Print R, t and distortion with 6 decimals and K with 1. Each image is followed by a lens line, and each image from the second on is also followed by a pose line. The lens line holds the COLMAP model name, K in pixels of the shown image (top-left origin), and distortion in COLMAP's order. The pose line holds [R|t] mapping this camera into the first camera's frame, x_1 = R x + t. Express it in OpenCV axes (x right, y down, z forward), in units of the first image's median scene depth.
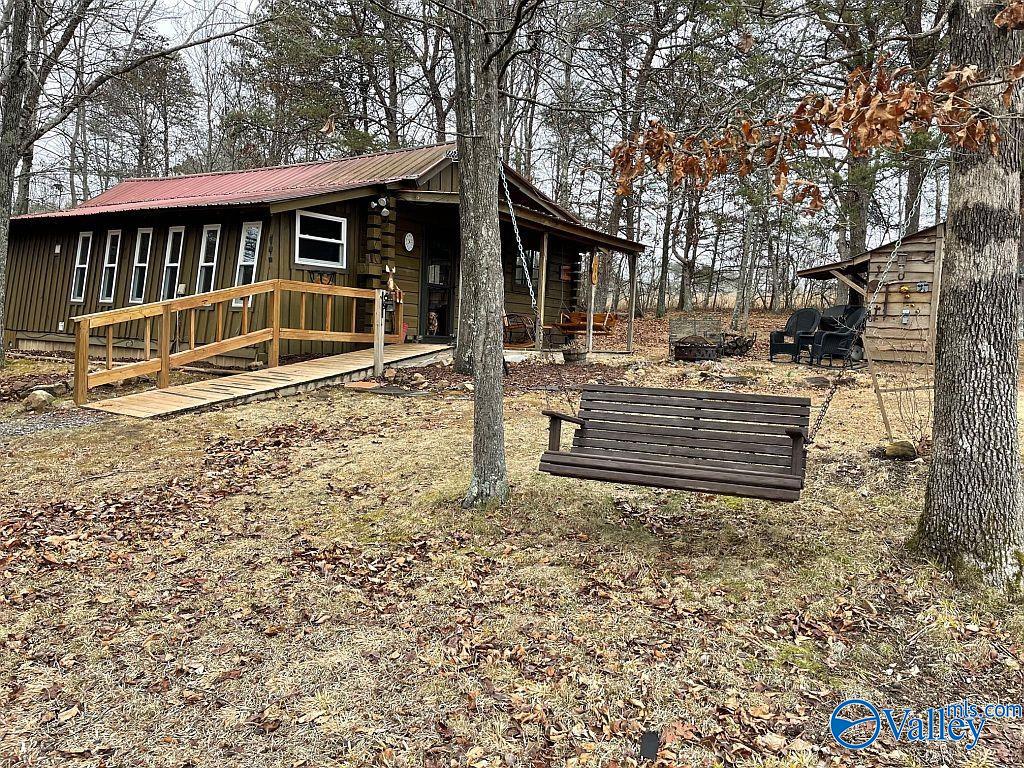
lens RADIAL K [[770.9, 0, 516.1], [0, 770.9, 376.6], [0, 0, 1]] dist [0.099559, -0.137443]
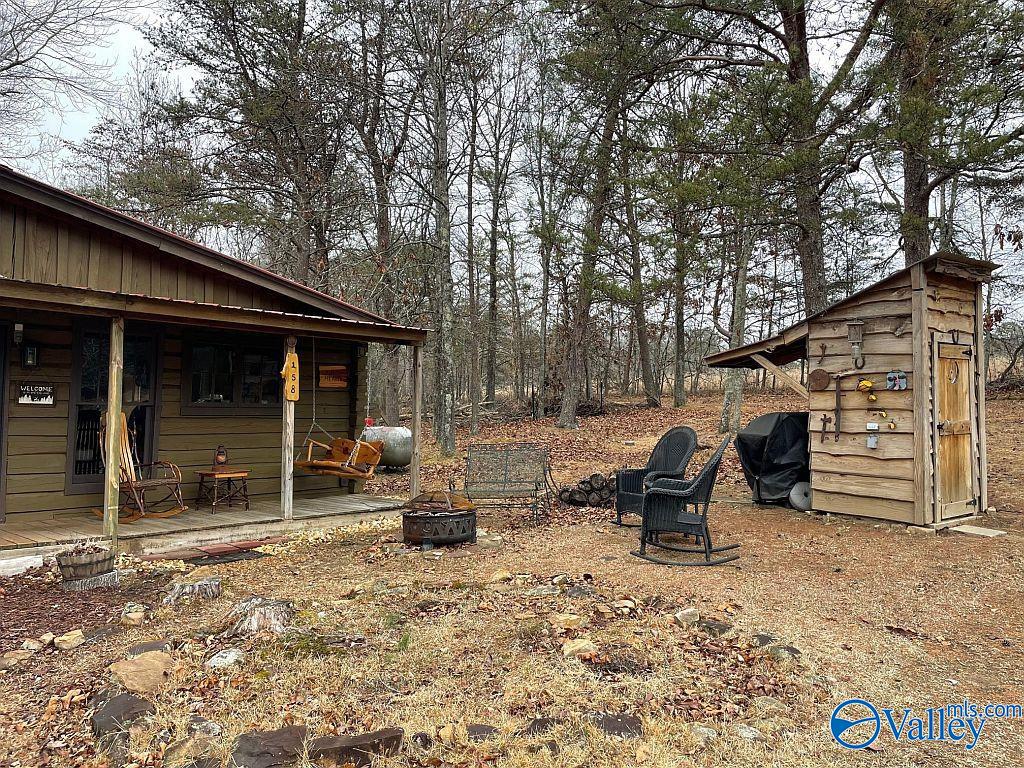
lens RADIAL K [[770.9, 0, 516.1], [0, 770.9, 376.6], [0, 0, 1]] dist [0.099559, -0.137443]
pose [[0.989082, -0.045079, -0.140304, 0.436370], [0.030444, 0.994032, -0.104759, -0.089511], [0.144189, 0.099343, 0.984551, 0.560102]]
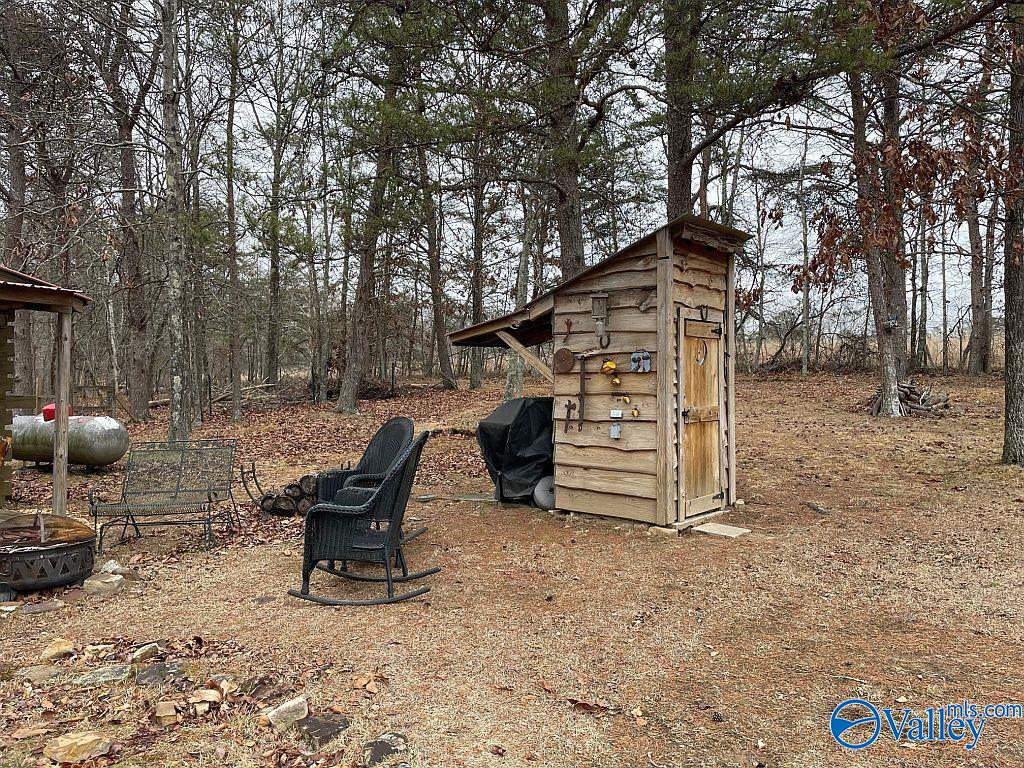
lens RADIAL K [[770.9, 0, 516.1], [0, 770.9, 376.6], [0, 0, 1]] dist [0.099559, -0.137443]
pose [[0.995464, -0.041469, 0.085627, 0.525076], [0.047650, 0.996305, -0.071451, -0.098518], [-0.082348, 0.075207, 0.993762, 0.704863]]
